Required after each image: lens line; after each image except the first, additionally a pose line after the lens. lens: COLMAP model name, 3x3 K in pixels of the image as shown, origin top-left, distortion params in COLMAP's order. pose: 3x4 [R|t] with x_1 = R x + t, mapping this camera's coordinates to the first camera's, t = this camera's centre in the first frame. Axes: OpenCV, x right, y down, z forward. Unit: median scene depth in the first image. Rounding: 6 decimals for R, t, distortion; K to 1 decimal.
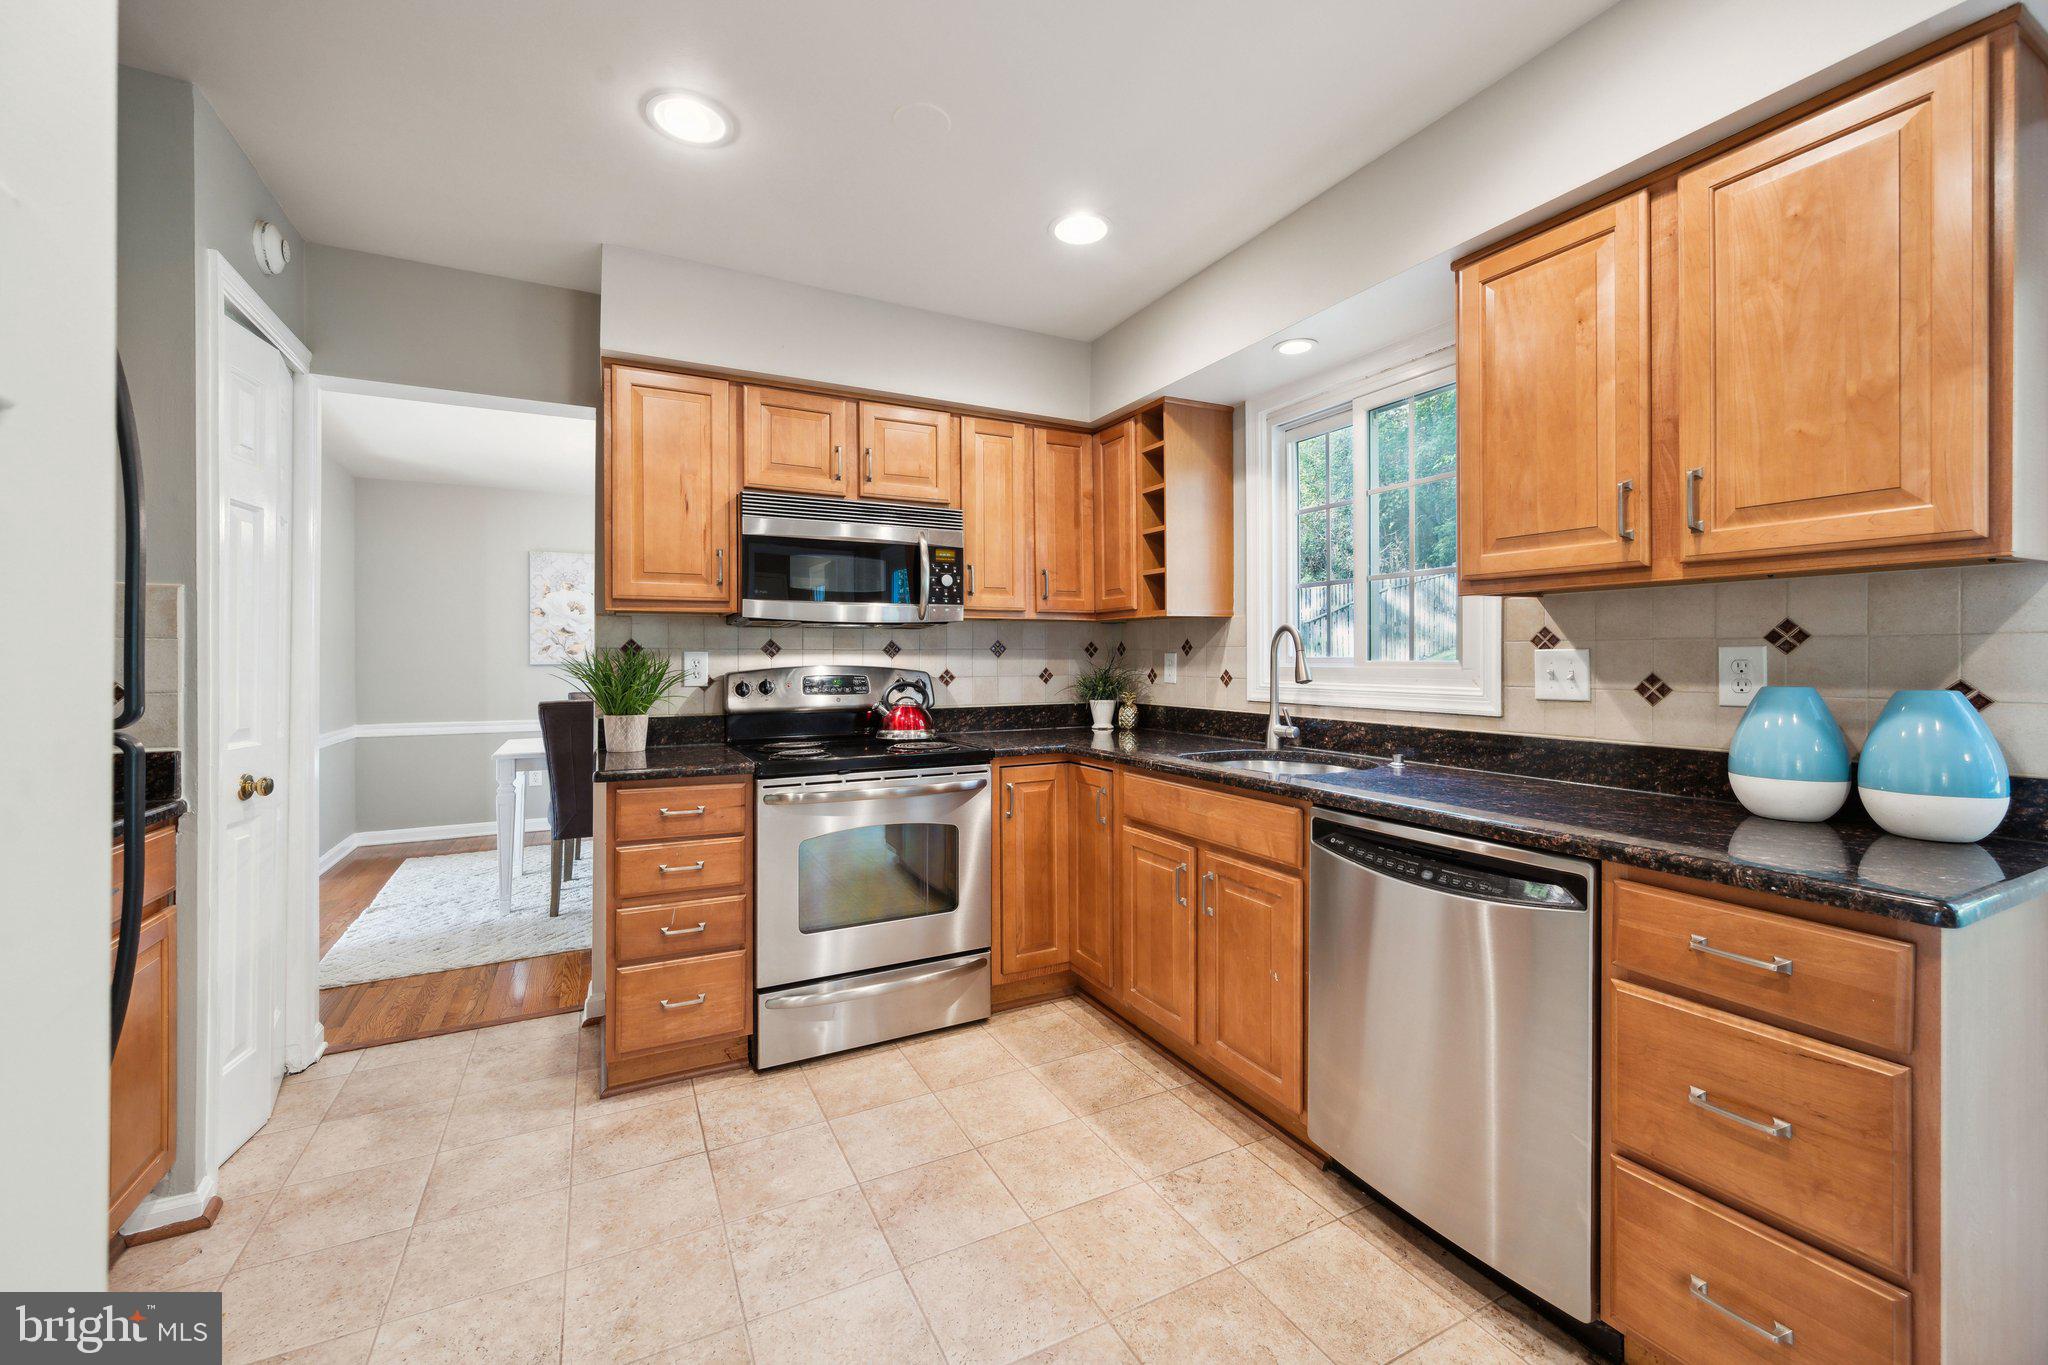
lens RADIAL K [[809.0, 0, 1021.2], [0, 809.0, 659.3], [0, 0, 1]] dist [-0.003212, 0.000003]
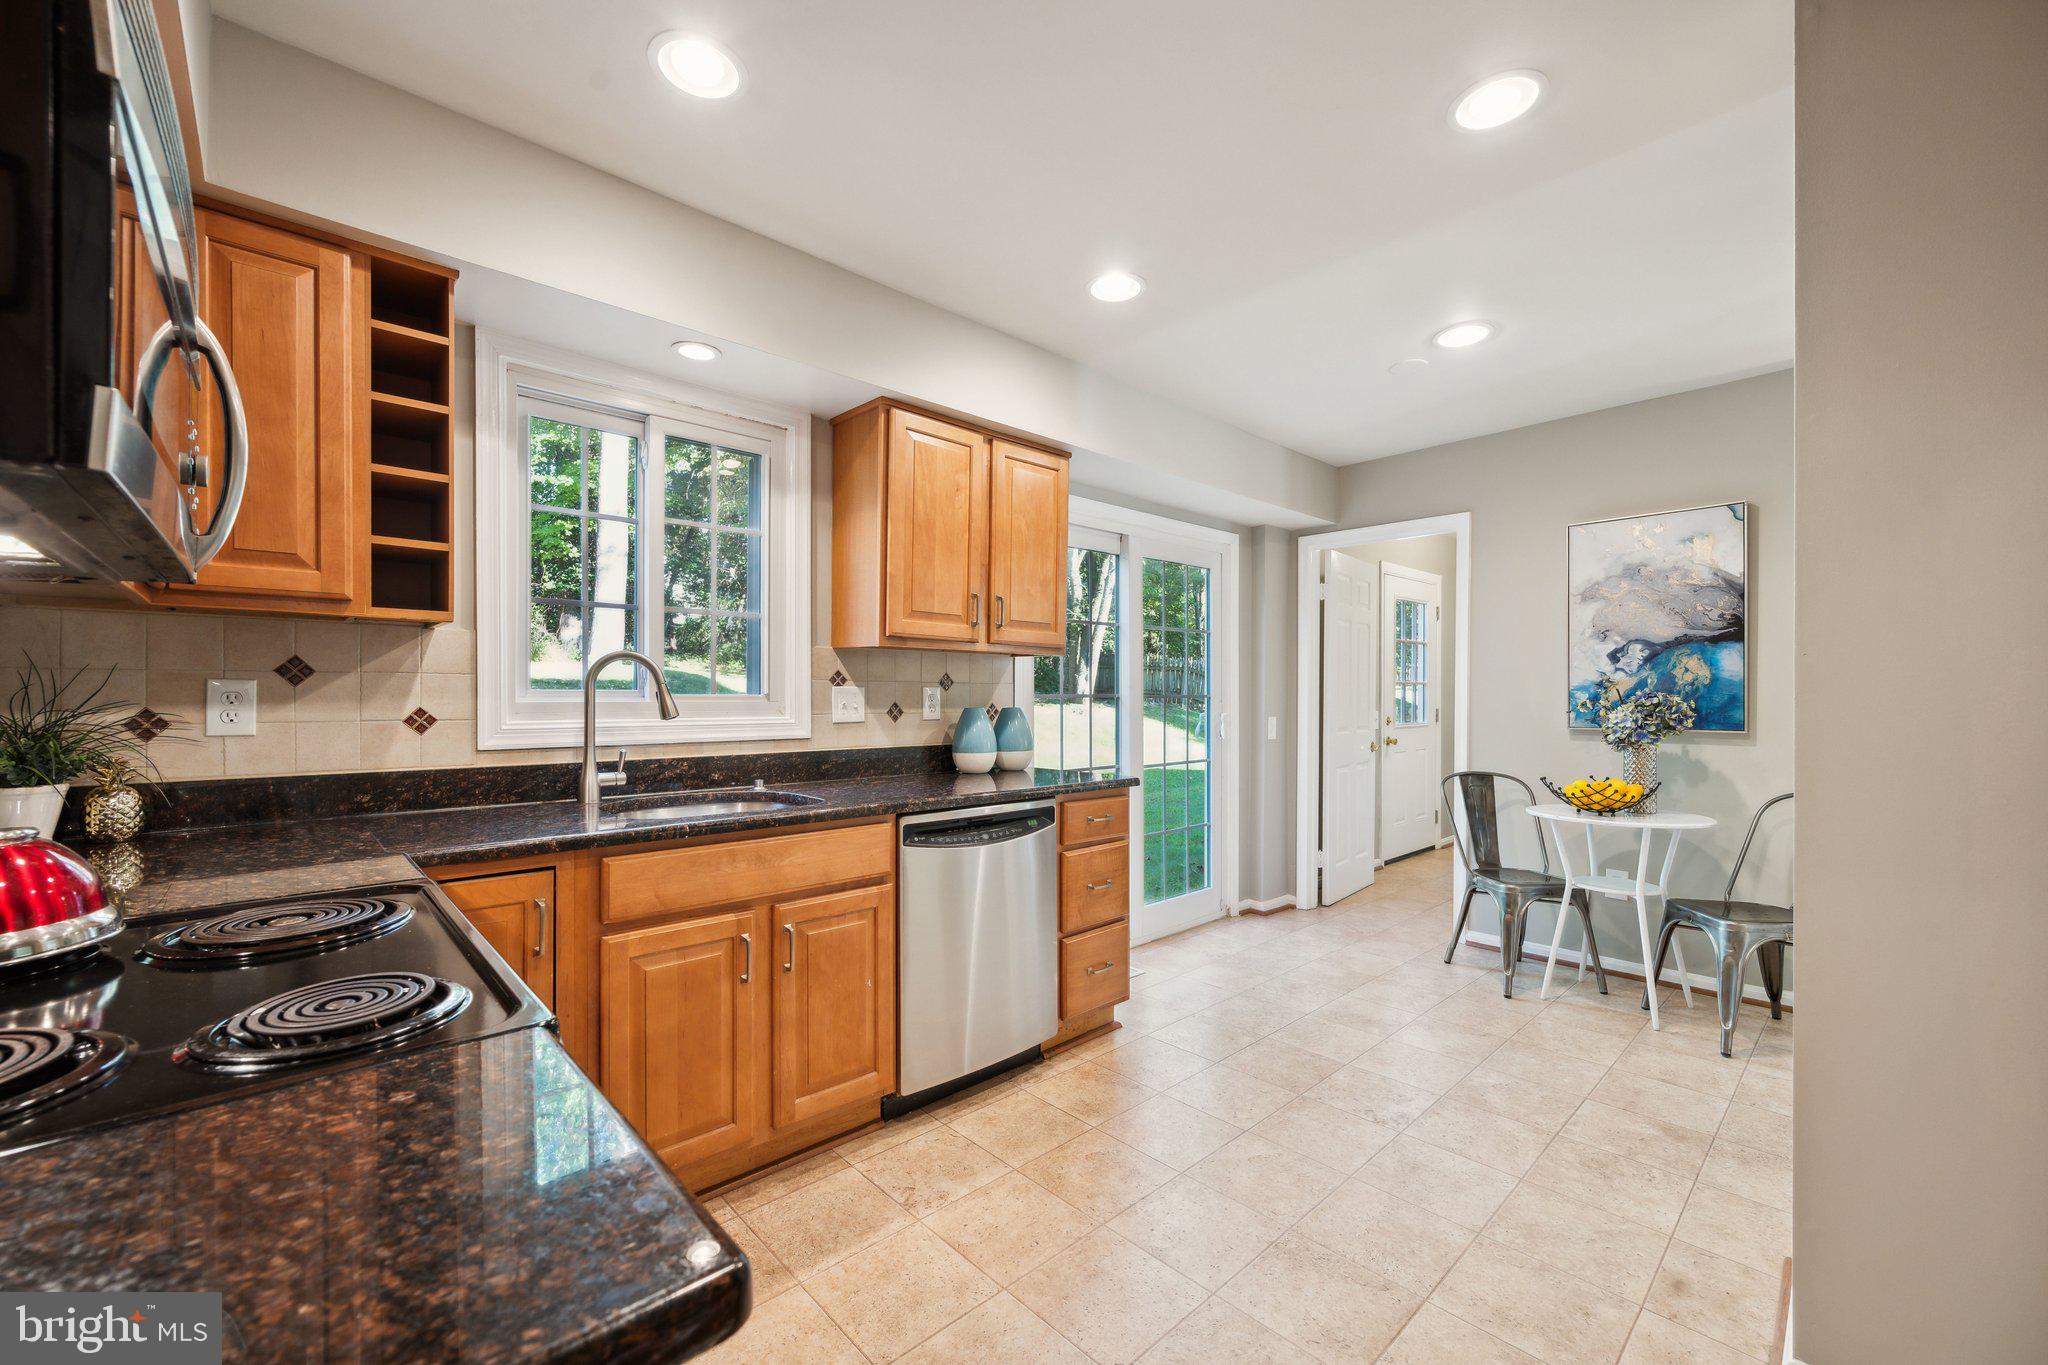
lens RADIAL K [[809.0, 0, 1016.8], [0, 809.0, 706.5], [0, 0, 1]] dist [-0.003212, 0.000003]
pose [[-0.258271, -0.007900, 0.966040, -0.658367], [0.001905, 0.999960, 0.008687, 0.008999], [-0.966071, 0.004084, -0.258245, 0.908125]]
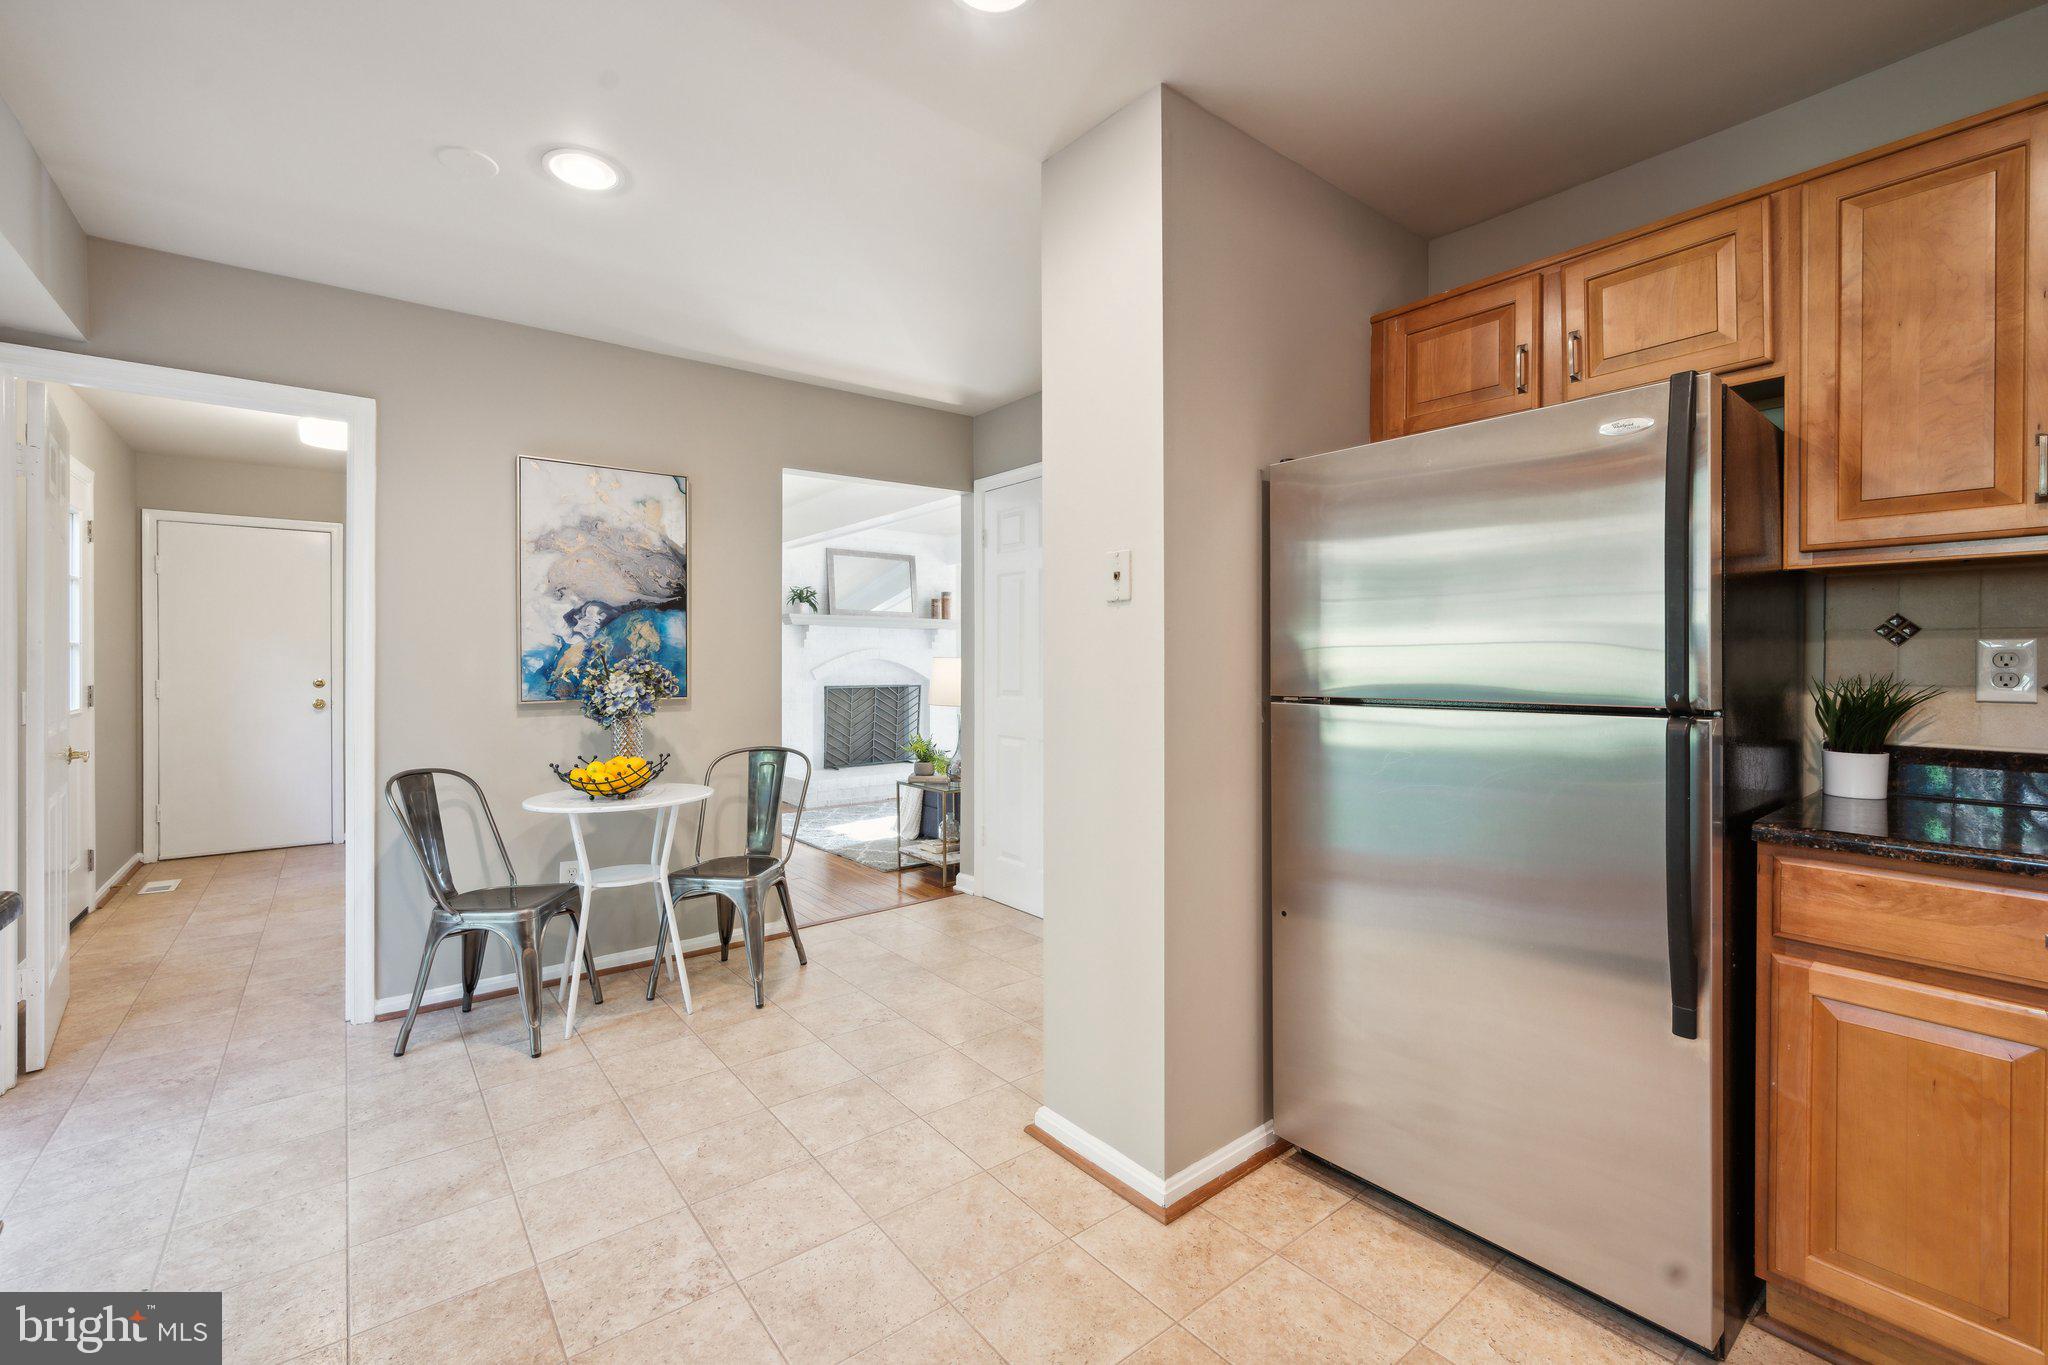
lens RADIAL K [[869.8, 0, 1028.7], [0, 869.8, 665.0], [0, 0, 1]] dist [0.001524, 0.000446]
pose [[-0.982591, 0.006563, -0.185667, 0.031905], [0.005554, 0.999967, 0.005951, 0.003099], [0.185700, 0.004816, -0.982595, 0.982690]]
